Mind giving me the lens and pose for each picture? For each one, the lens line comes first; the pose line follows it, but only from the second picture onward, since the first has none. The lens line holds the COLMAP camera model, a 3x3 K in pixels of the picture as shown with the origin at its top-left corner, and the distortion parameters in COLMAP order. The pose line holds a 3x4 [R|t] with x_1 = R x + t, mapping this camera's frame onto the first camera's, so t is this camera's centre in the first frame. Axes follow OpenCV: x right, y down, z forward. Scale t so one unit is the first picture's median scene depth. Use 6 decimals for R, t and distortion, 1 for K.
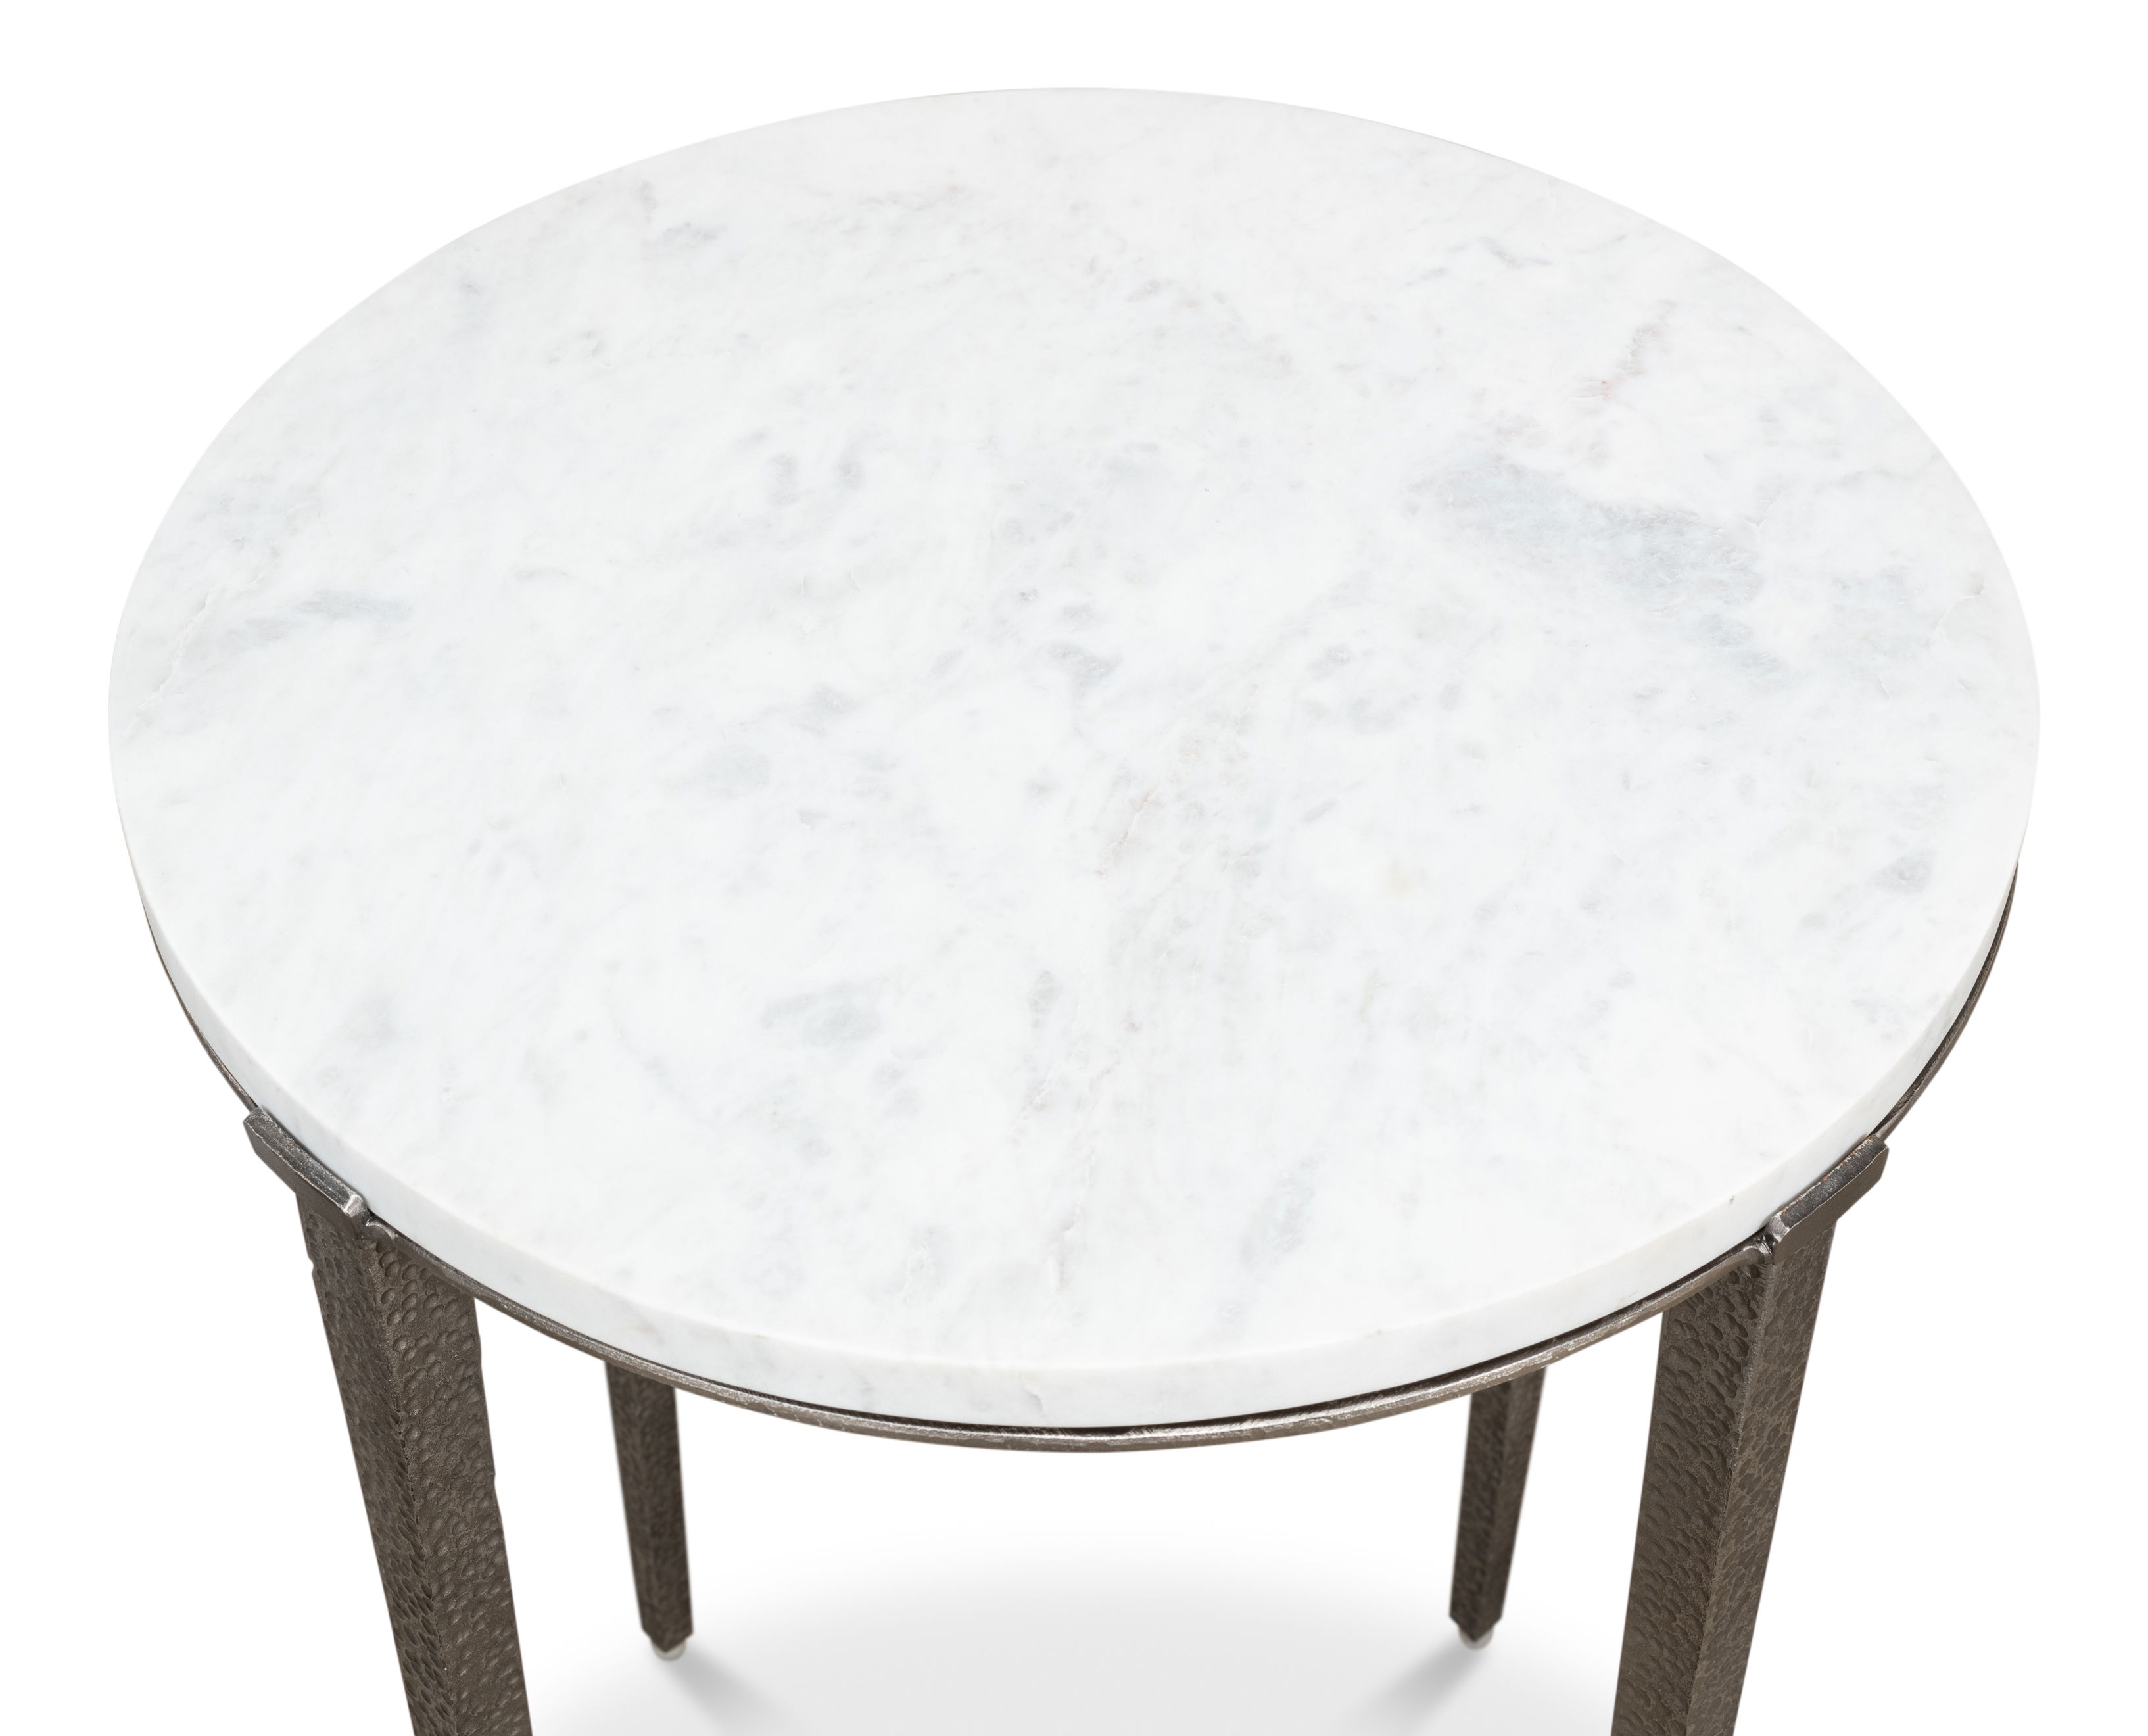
lens RADIAL K [[3616.9, 0, 1200.2], [0, 3616.9, 873.9], [0, 0, 1]] dist [-0.000471, -0.008595]
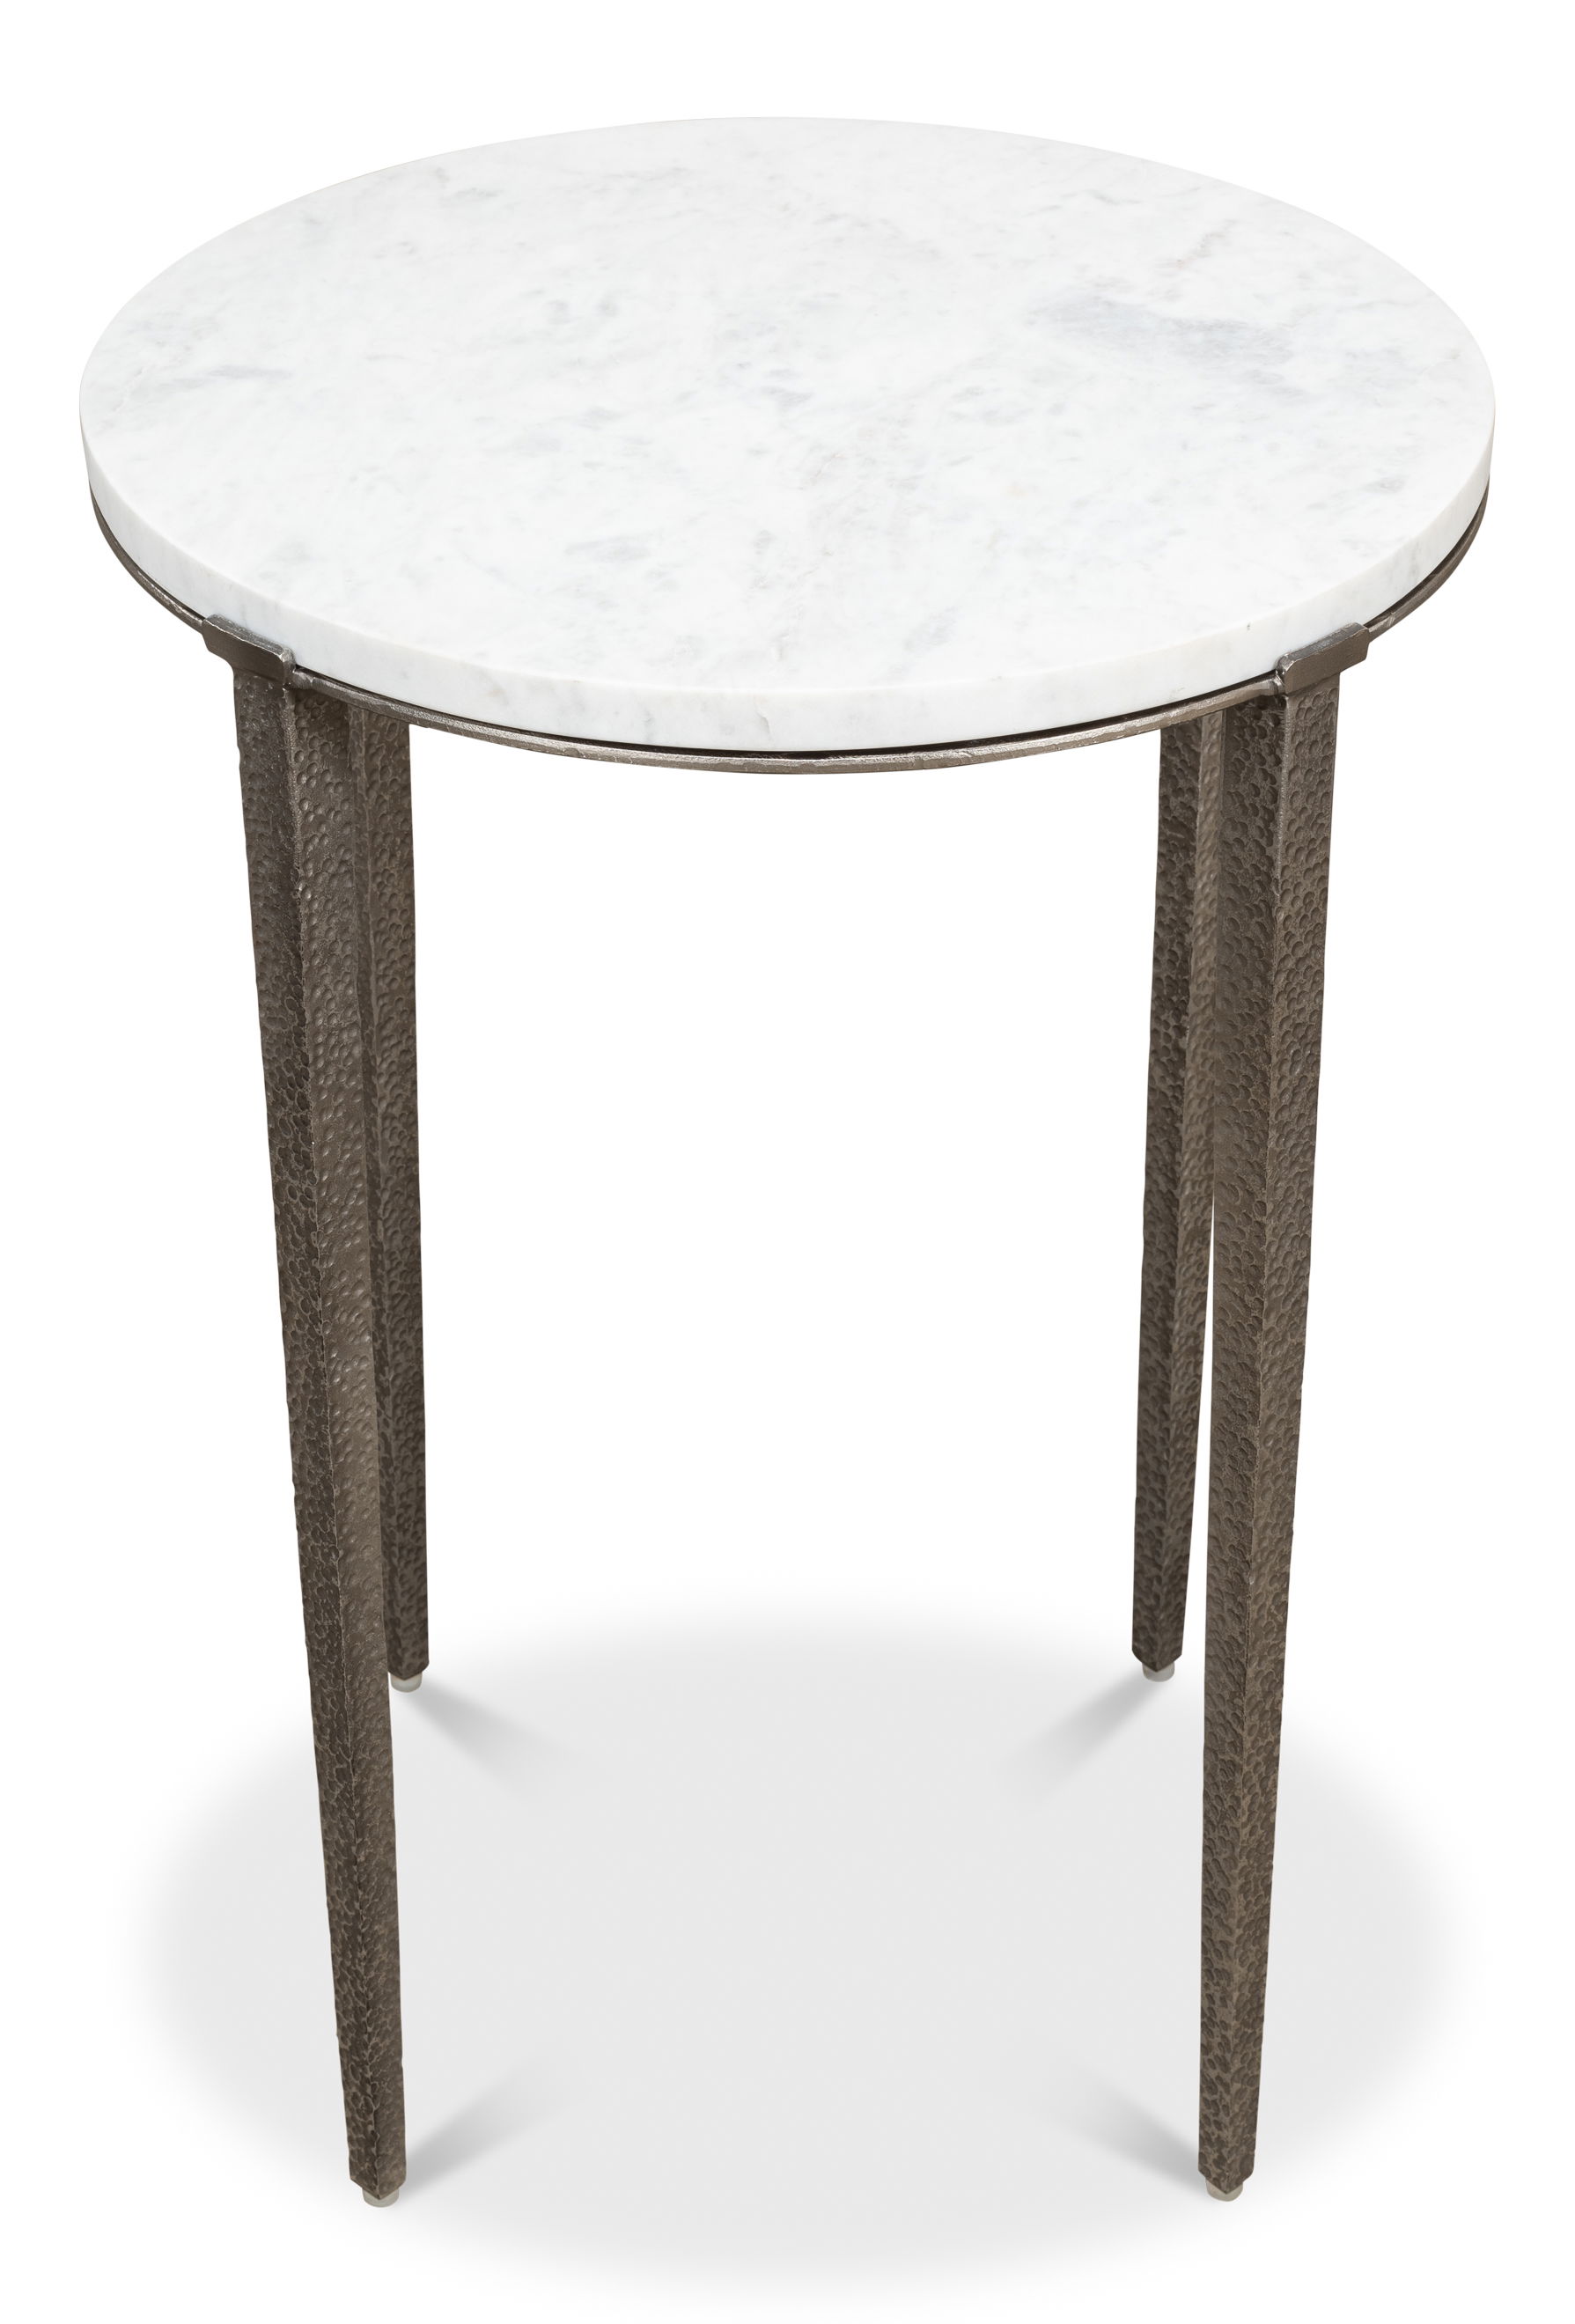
lens RADIAL K [[4714.8, 0, 792.8], [0, 4714.8, 1223.6], [0, 0, 1]] dist [0.008314, -0.143093]
pose [[0.999550, -0.020103, -0.022257, 0.003303], [0.015882, 0.984294, -0.175820, 0.554635], [0.025442, 0.175387, 0.984171, -0.682280]]
